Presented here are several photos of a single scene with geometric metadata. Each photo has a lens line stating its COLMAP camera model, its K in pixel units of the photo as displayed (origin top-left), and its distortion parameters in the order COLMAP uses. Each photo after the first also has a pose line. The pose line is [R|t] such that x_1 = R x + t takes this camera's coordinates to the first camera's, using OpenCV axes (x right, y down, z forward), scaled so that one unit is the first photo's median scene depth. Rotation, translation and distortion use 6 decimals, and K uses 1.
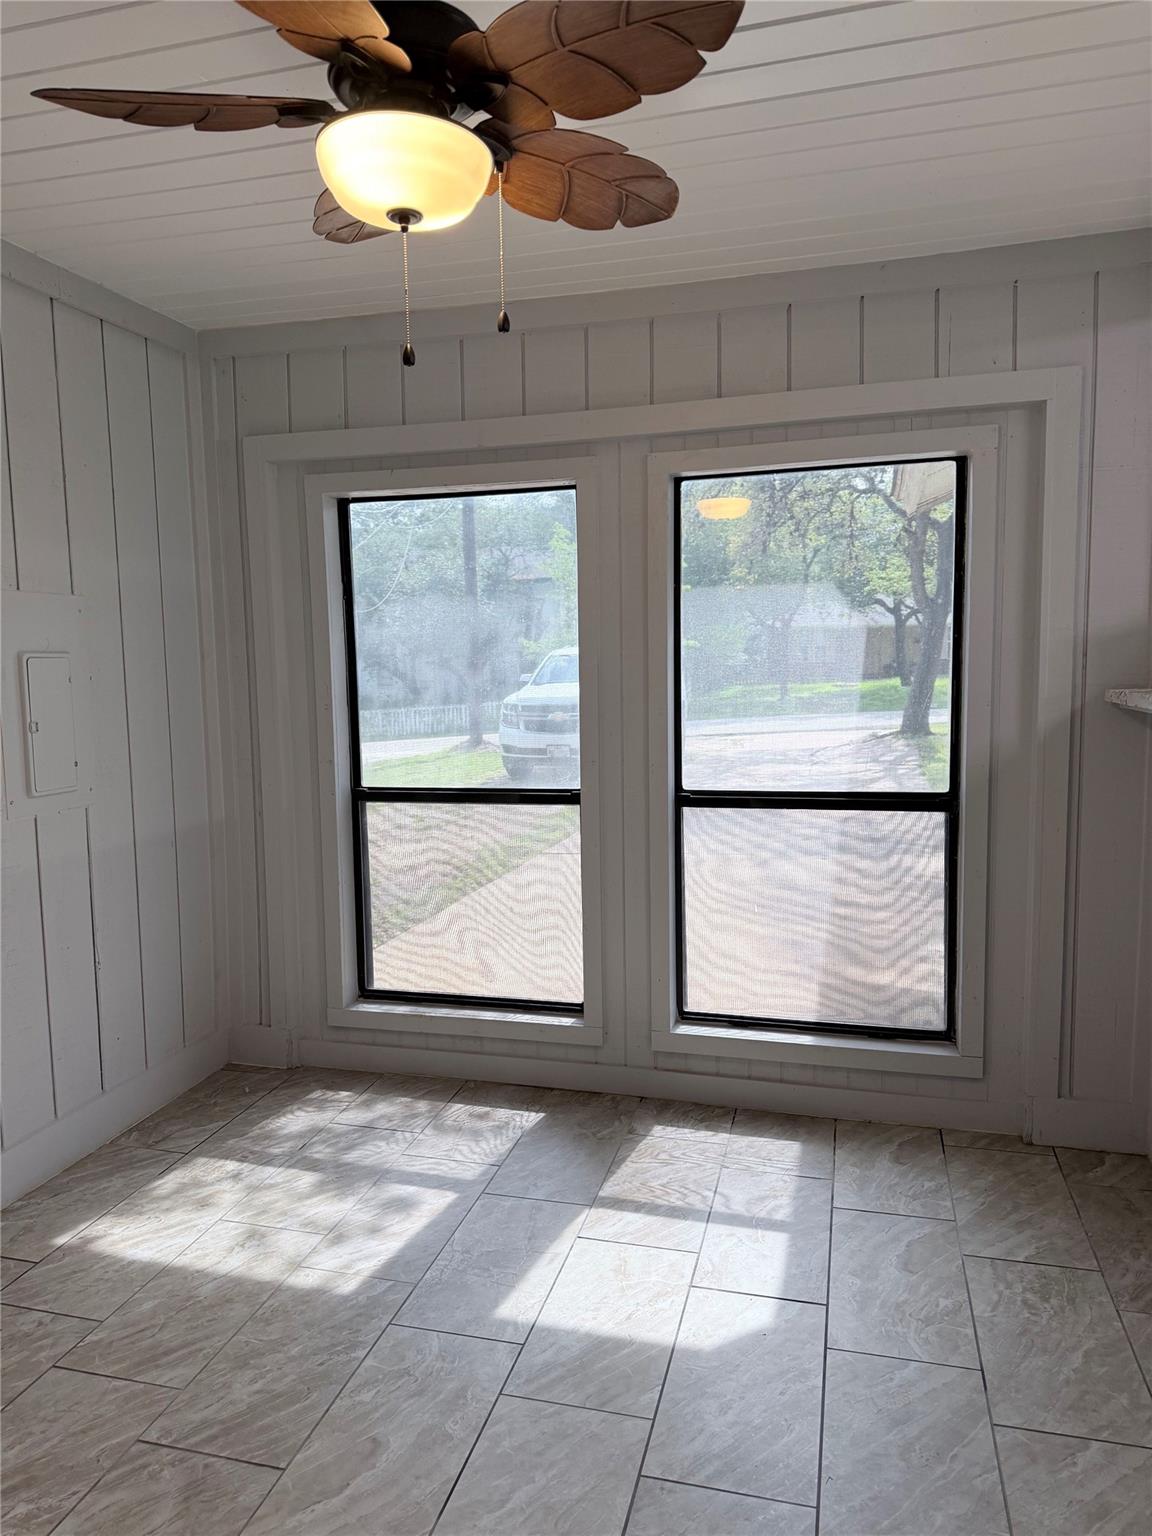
lens RADIAL K [[1094.9, 0, 576.0], [0, 1094.9, 768.0], [0, 0, 1]] dist [0.154623, -0.157081]
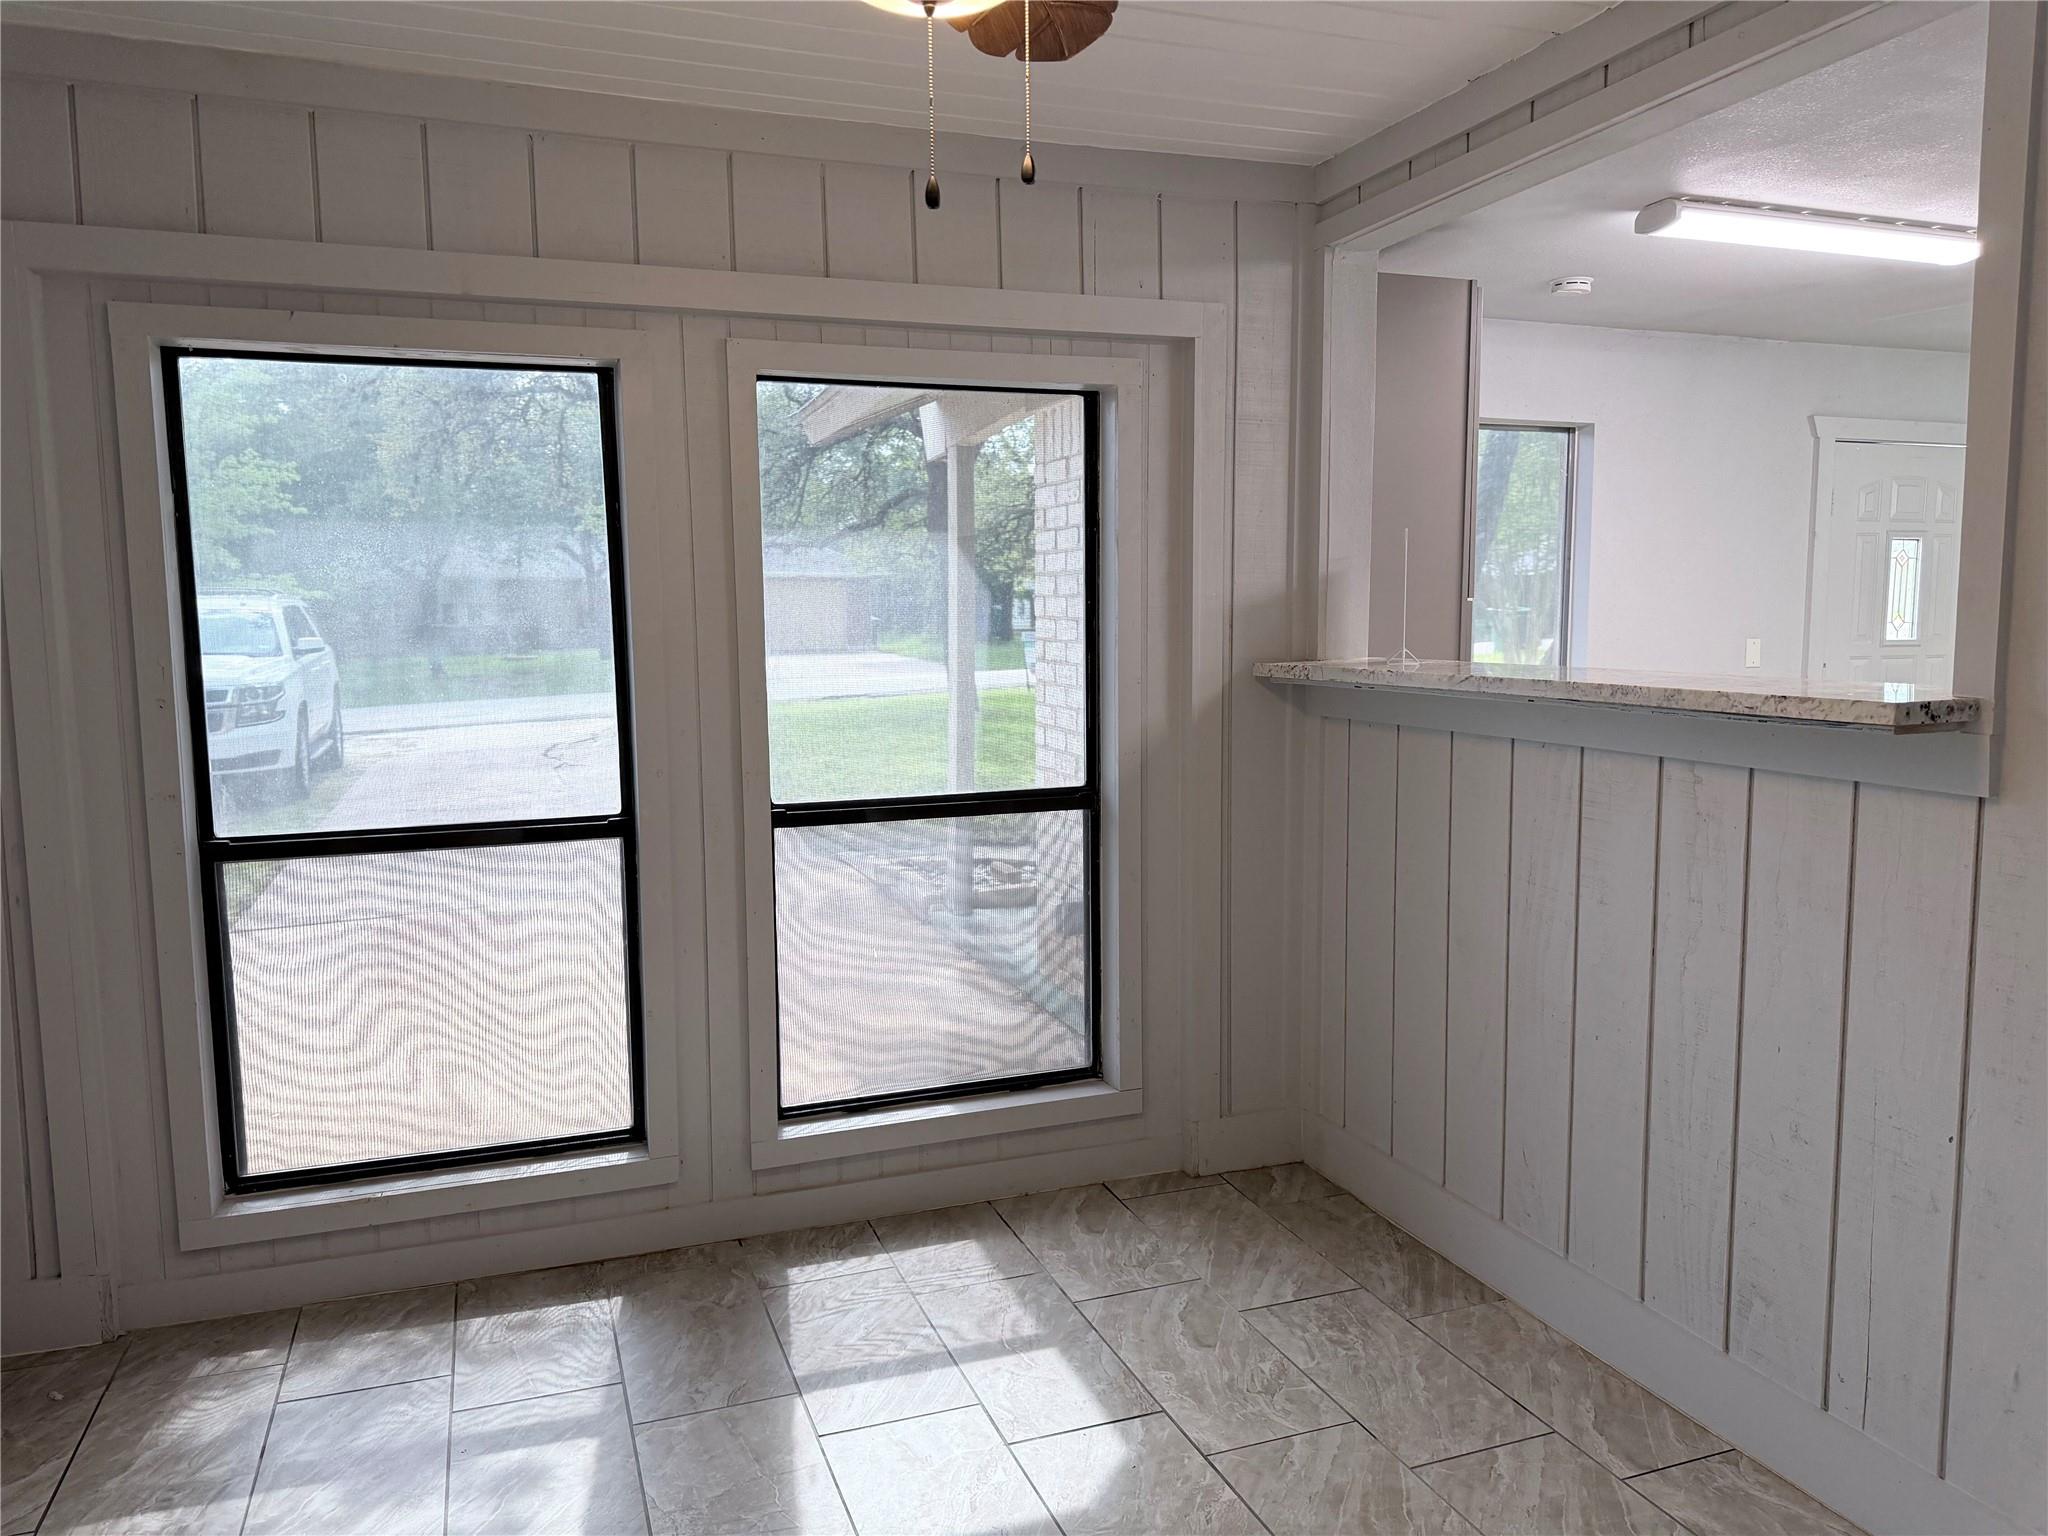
lens RADIAL K [[1459.9, 0, 1013.6], [0, 1459.9, 758.2], [0, 0, 1]] dist [0.154623, -0.157081]
pose [[0.827299, -0.047567, 0.559745, -0.337646], [0.054343, 0.998512, 0.004535, -0.006616], [-0.559128, 0.026667, 0.828653, 0.108876]]
